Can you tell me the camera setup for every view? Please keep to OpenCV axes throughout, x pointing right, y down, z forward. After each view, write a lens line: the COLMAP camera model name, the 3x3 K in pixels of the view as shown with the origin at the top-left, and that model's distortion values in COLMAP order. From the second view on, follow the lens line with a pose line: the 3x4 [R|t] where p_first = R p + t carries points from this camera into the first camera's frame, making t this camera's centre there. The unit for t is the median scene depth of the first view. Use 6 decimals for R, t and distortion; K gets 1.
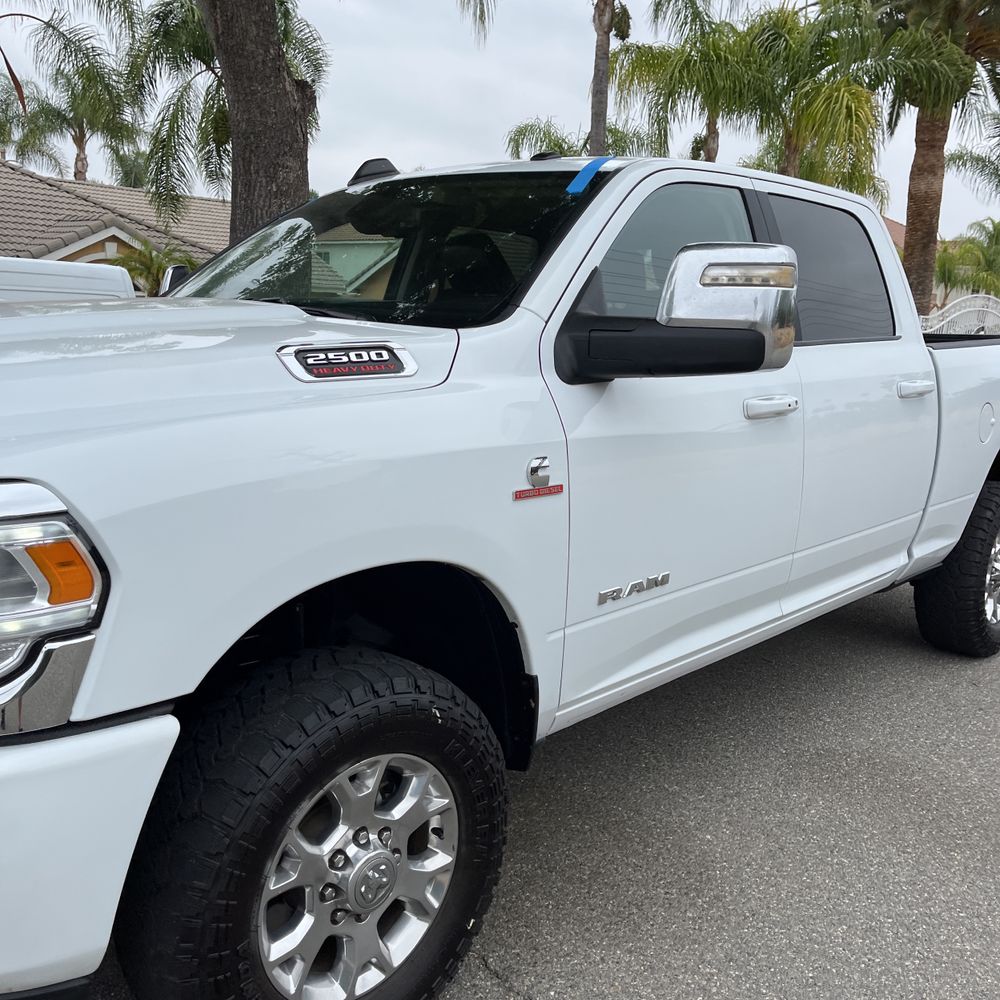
lens RADIAL K [[1009.0, 0, 505.4], [0, 1009.0, 497.6], [0, 0, 1]] dist [0.027335, 0.000000]
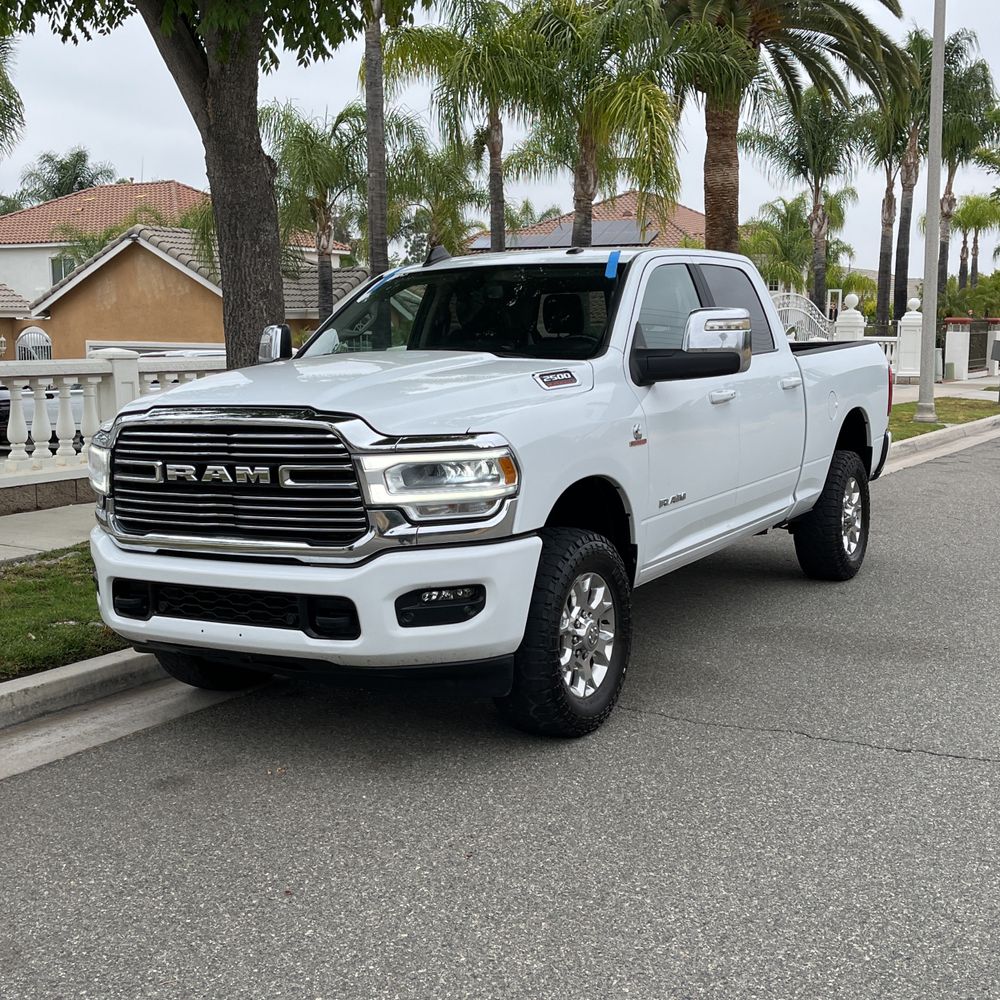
lens RADIAL K [[1364.7, 0, 519.8], [0, 1364.7, 534.2], [0, 0, 1]] dist [0.040269, 0.000000]
pose [[0.968171, -0.083301, 0.236020, -0.312224], [0.089949, 0.995792, -0.017521, 0.074557], [-0.233568, 0.038193, 0.971590, -0.562432]]
